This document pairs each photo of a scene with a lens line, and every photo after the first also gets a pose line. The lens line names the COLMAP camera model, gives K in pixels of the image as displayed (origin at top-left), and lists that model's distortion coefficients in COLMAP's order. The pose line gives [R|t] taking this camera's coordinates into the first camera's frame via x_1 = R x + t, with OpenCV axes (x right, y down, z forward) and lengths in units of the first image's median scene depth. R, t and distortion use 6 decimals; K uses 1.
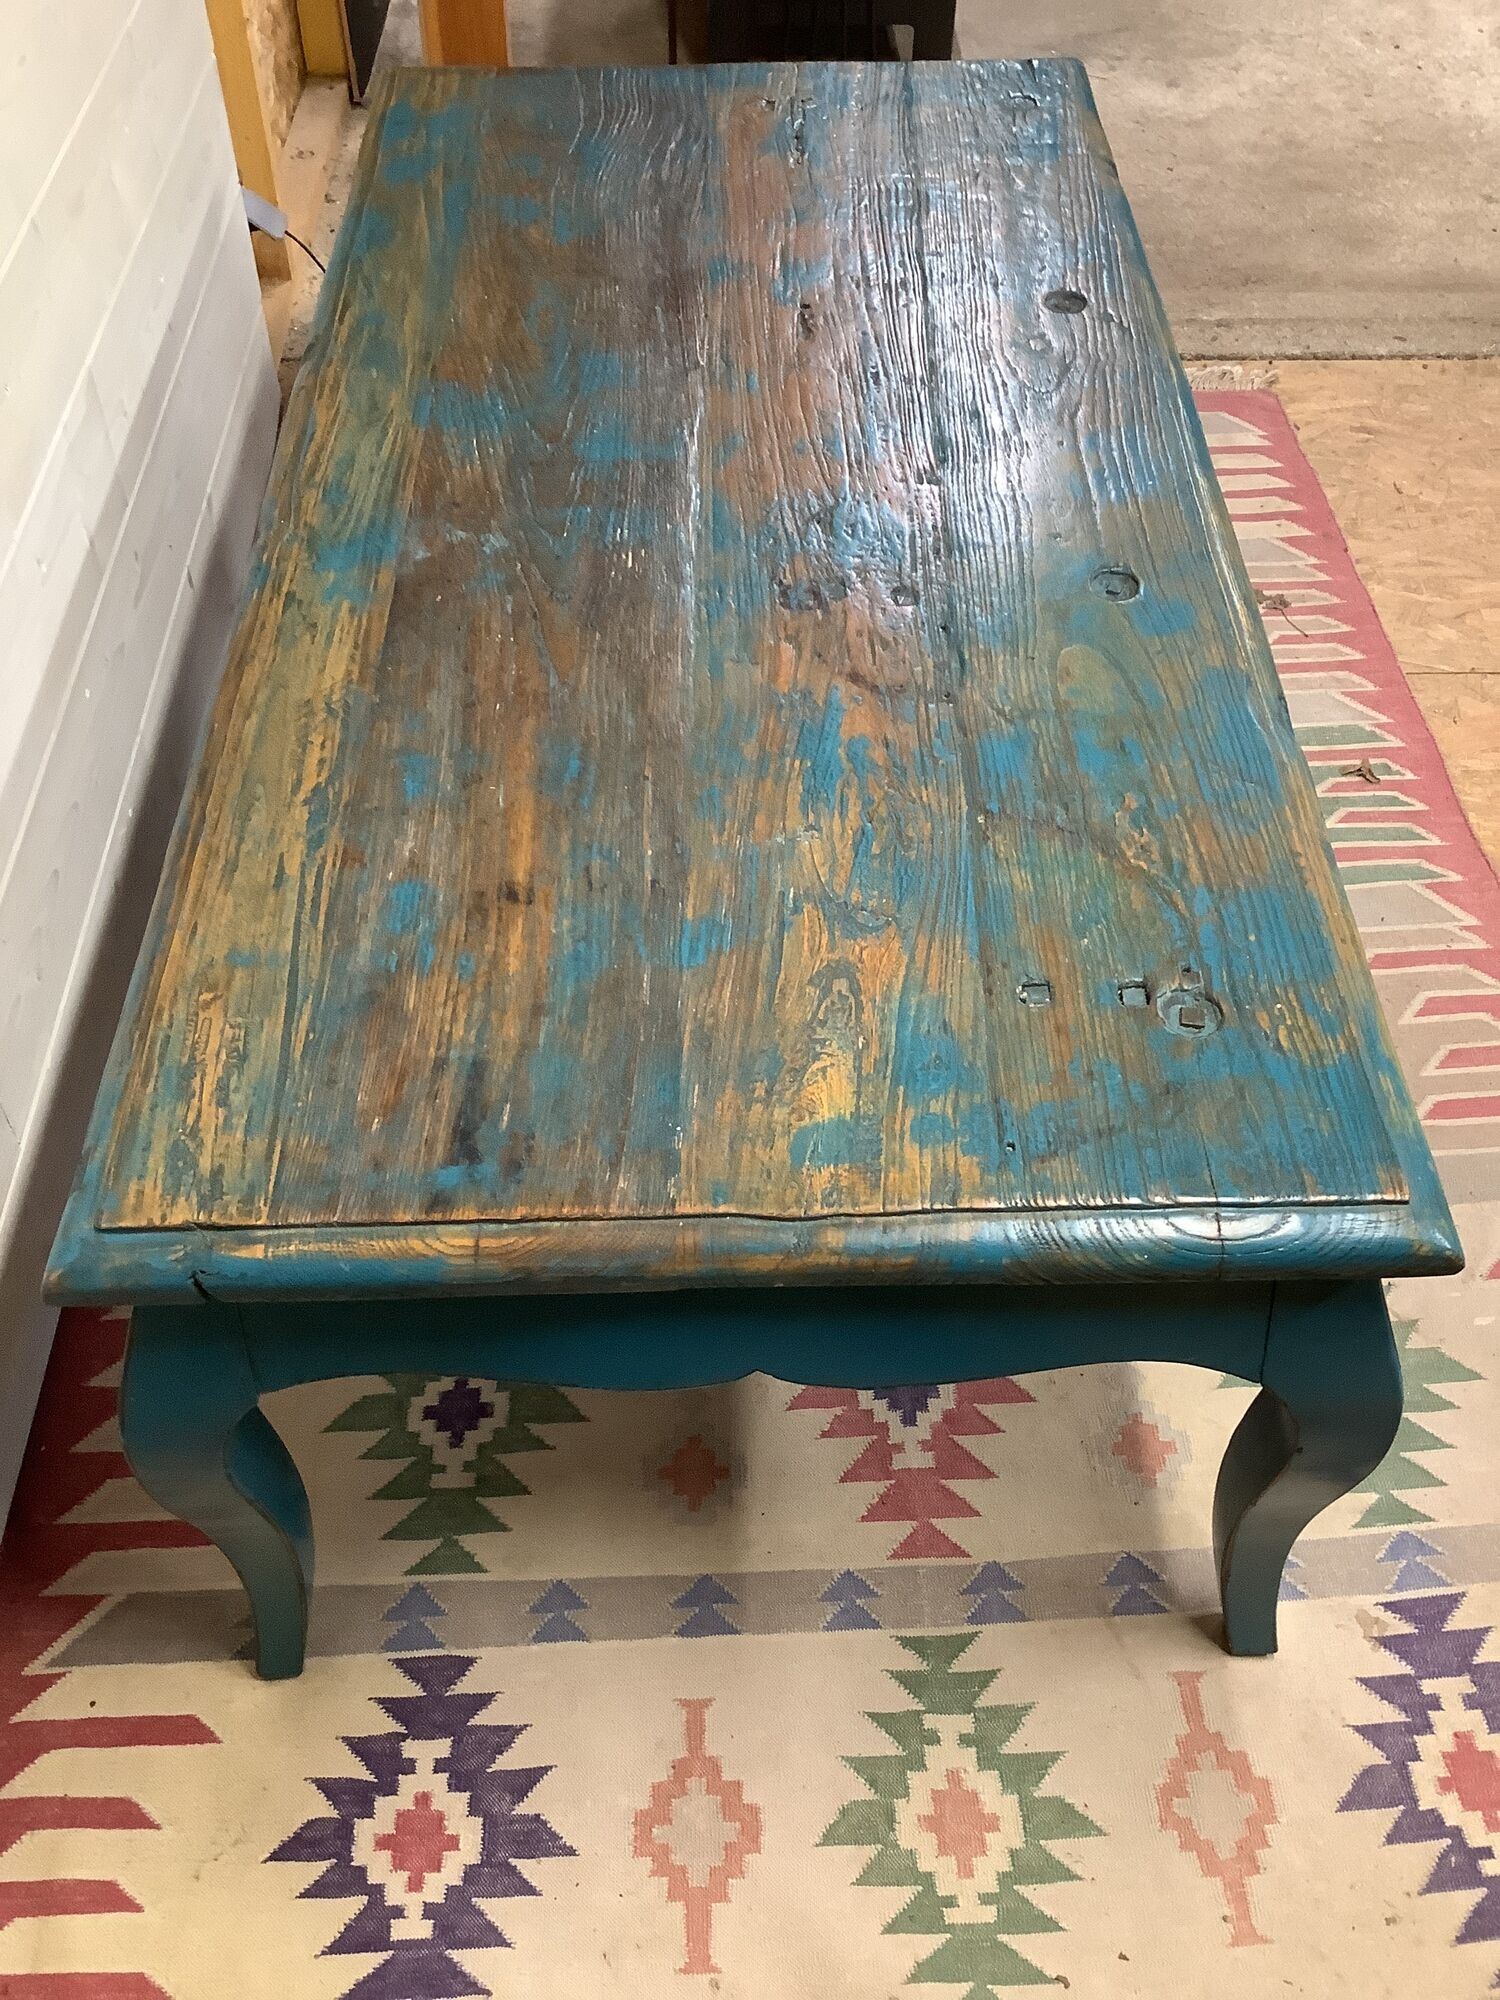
lens RADIAL K [[1829.2, 0, 779.1], [0, 1829.2, 1000.6], [0, 0, 1]] dist [0.123321, -0.258432]
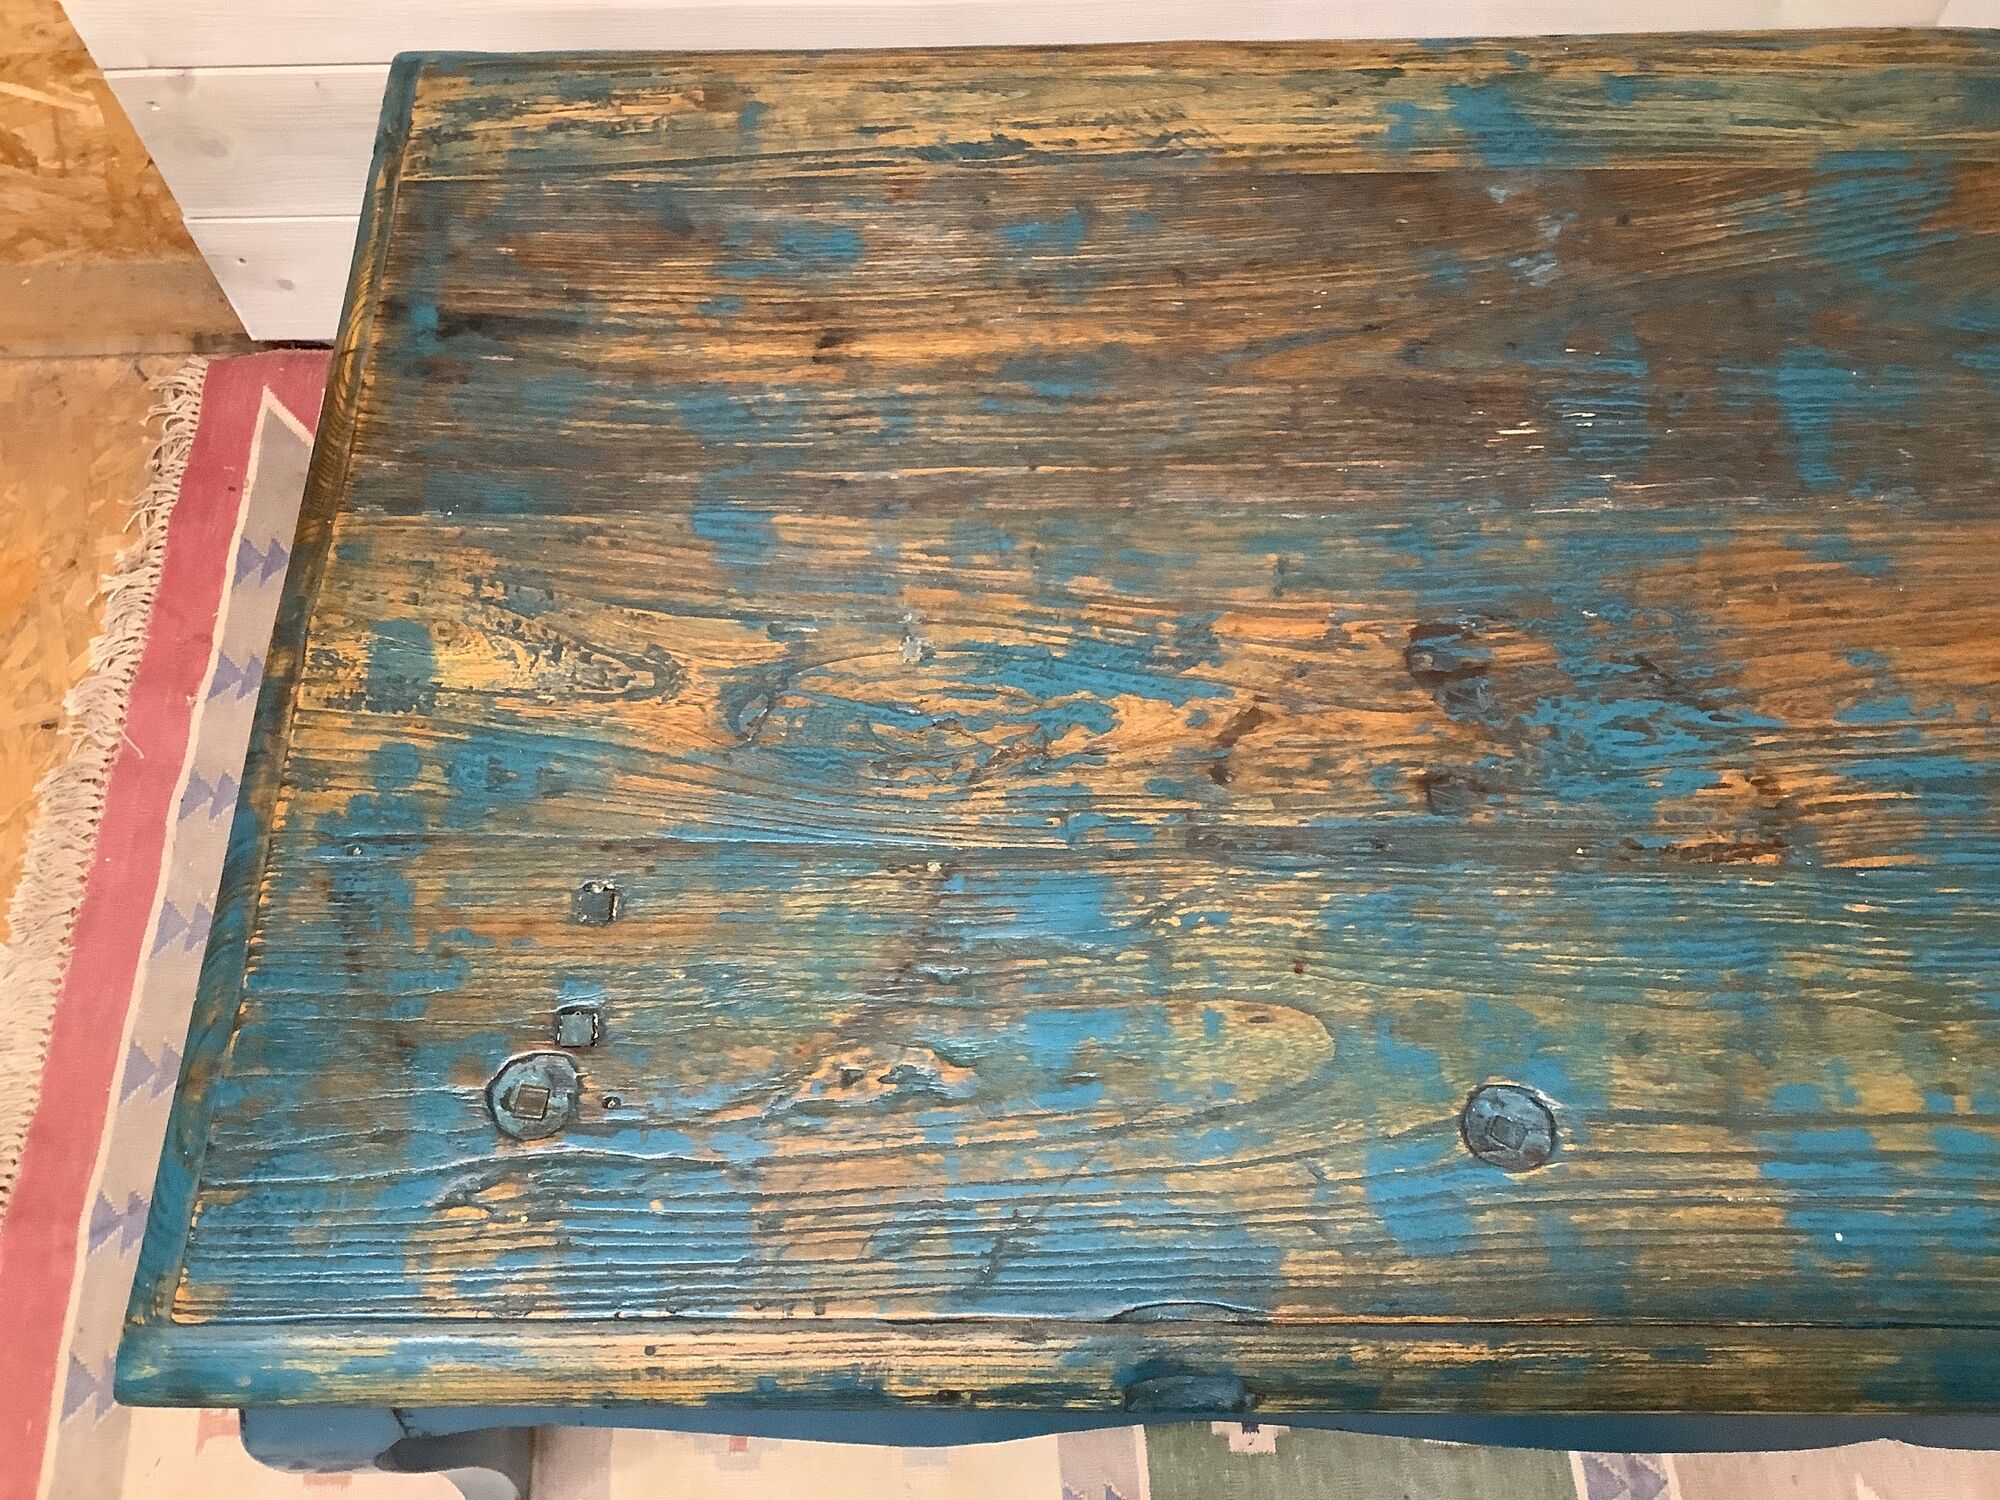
lens RADIAL K [[1829.2, 0, 971.6], [0, 1829.2, 742.8], [0, 0, 1]] dist [0.123321, -0.258432]
pose [[-0.030781, 0.897994, -0.438929, 0.334687], [-0.731717, 0.278911, 0.621932, -0.498266], [0.680913, 0.340316, 0.648492, 0.480281]]
